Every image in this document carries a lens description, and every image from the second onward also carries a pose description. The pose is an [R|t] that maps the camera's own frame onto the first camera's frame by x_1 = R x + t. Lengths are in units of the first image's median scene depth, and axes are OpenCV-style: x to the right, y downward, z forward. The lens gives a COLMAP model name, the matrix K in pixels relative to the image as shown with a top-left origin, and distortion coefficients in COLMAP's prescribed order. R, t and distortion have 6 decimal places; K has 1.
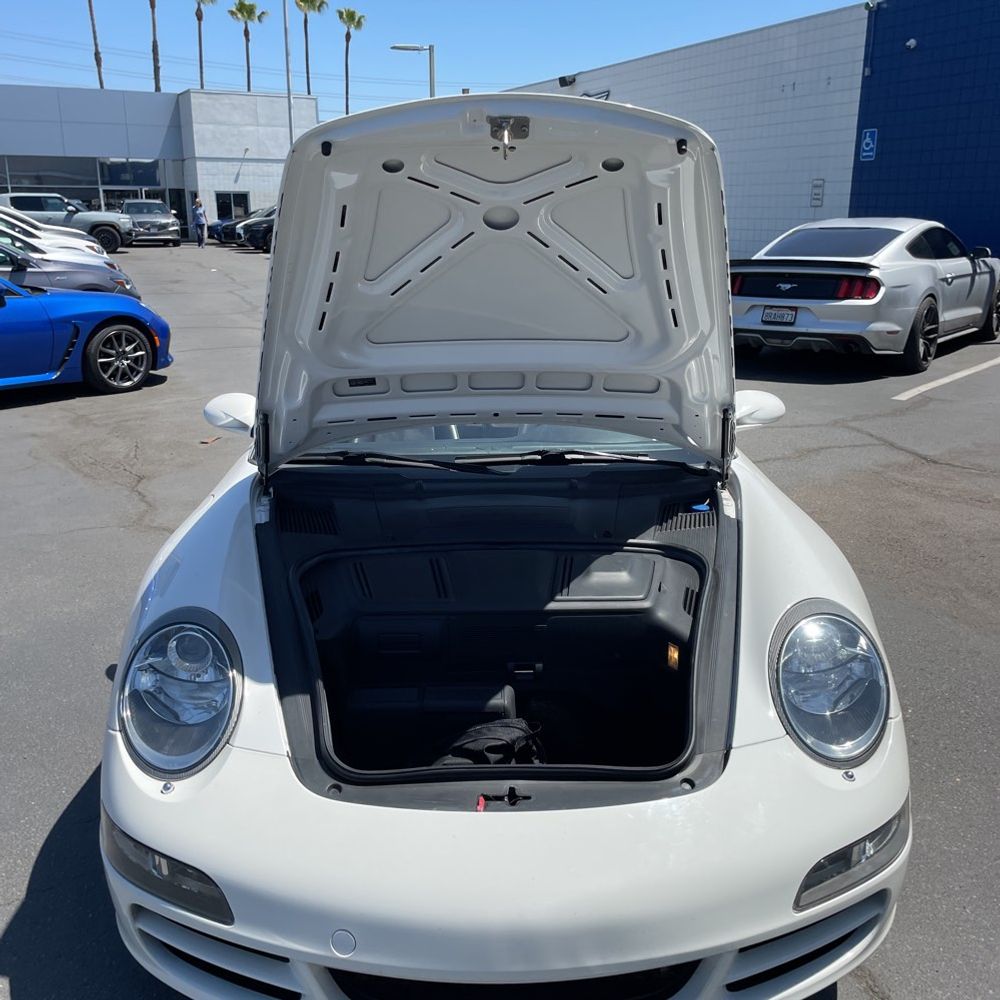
lens RADIAL K [[995.8, 0, 492.7], [0, 995.8, 493.3], [0, 0, 1]] dist [0.103809, -0.156102]
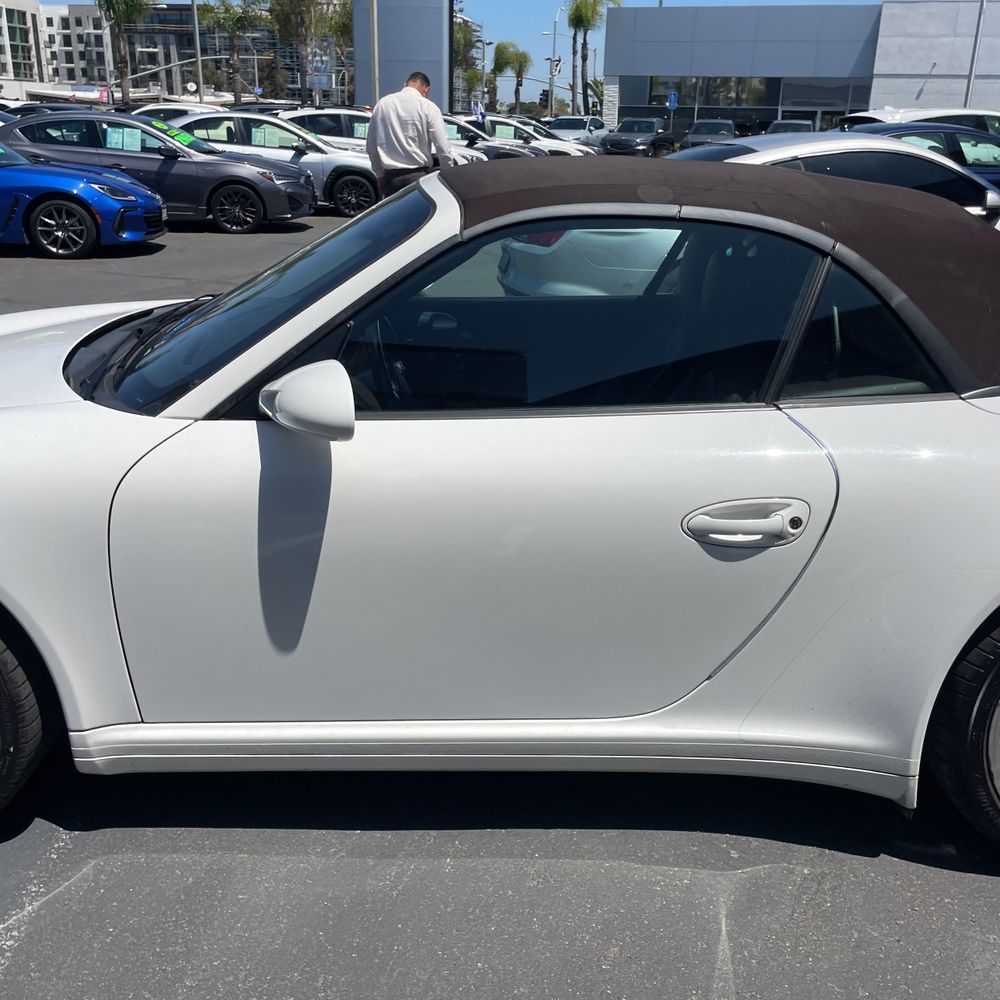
lens RADIAL K [[993.9, 0, 492.6], [0, 993.9, 483.5], [0, 0, 1]] dist [0.087342, -0.118627]
pose [[0.684971, 0.260777, -0.680302, 0.194589], [-0.221650, 0.964076, 0.146384, -0.028817], [0.694036, 0.050520, 0.718165, 0.110991]]
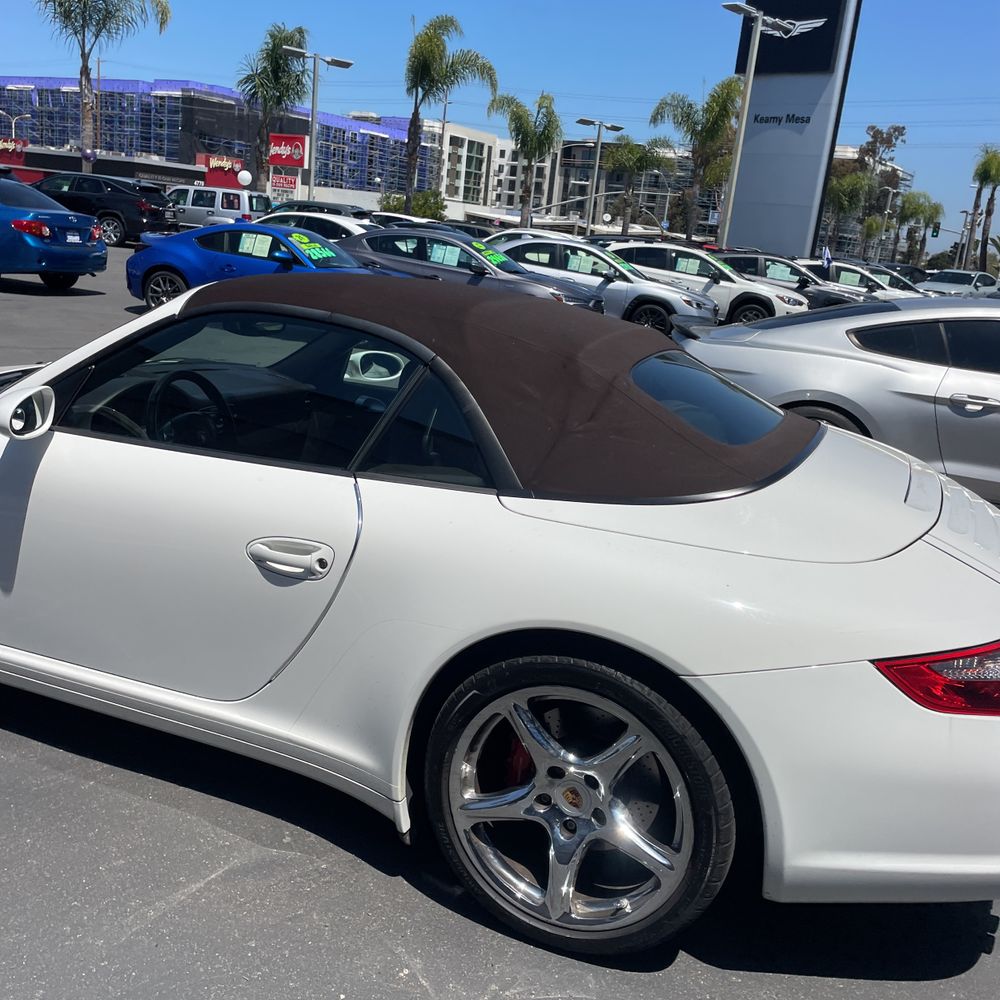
lens RADIAL K [[995.7, 0, 500.0], [0, 995.7, 500.0], [0, 0, 1]] dist [0.101694, -0.143387]
pose [[0.361516, 0.277168, -0.890216, 0.225105], [-0.351803, 0.924766, 0.145058, -0.038111], [0.863447, 0.260740, 0.431826, 0.135009]]
